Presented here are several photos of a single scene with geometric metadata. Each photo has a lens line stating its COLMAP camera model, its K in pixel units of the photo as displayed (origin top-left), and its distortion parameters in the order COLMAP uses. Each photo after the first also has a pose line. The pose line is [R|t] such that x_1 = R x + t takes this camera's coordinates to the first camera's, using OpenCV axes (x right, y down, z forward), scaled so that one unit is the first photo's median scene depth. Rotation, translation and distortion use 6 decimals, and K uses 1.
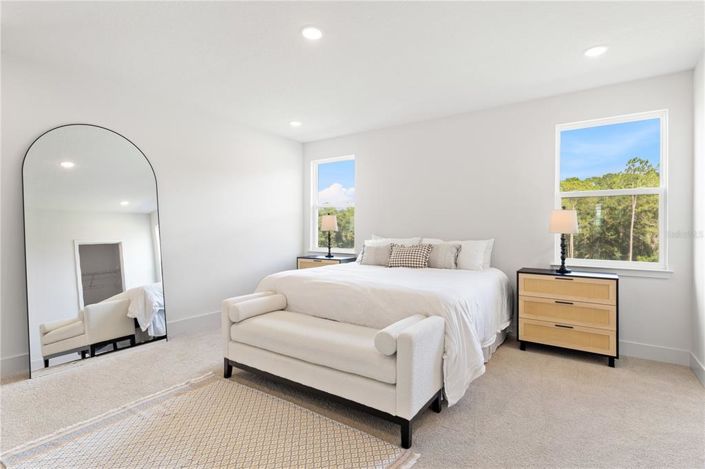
lens RADIAL K [[347.9, 0, 355.0], [0, 347.9, 231.4], [0, 0, 1]] dist [0.019367, -0.000859]
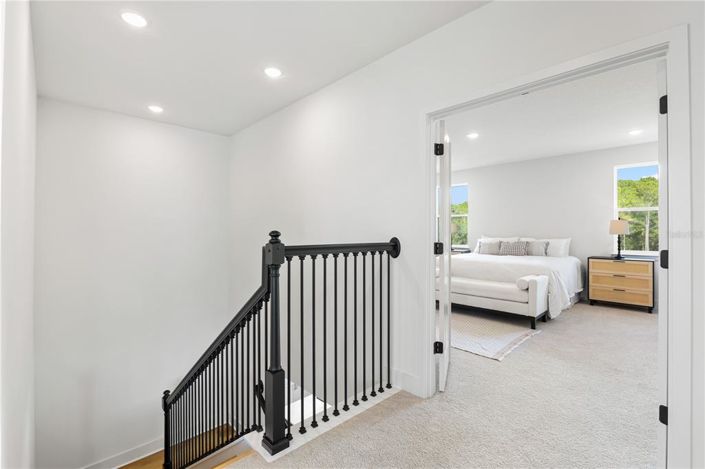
lens RADIAL K [[321.7, 0, 351.1], [0, 321.7, 231.0], [0, 0, 1]] dist [-0.005658, -0.000457]
pose [[0.980733, -0.003838, -0.195317, -0.346873], [0.002731, 0.999979, -0.005940, -0.004352], [0.195335, 0.005292, 0.980722, -0.724831]]
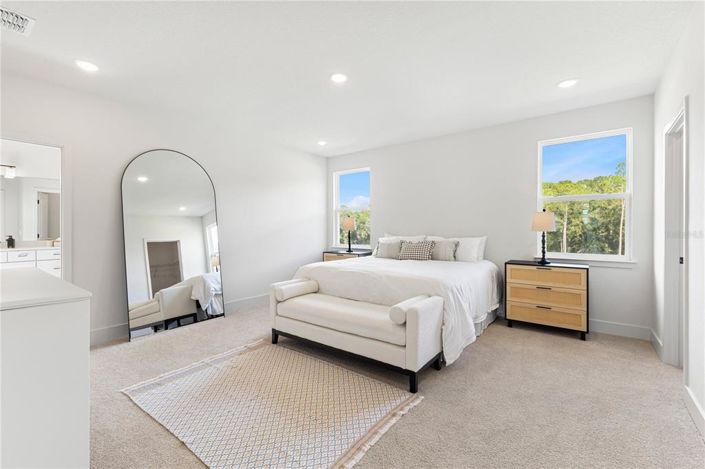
lens RADIAL K [[305.7, 0, 350.5], [0, 305.7, 232.3], [0, 0, 1]] dist [0.005320, 0.001189]
pose [[0.998347, -0.005181, -0.057240, -0.013394], [0.005525, 0.999968, 0.005851, -0.001143], [0.057208, -0.006158, 0.998343, -0.100115]]
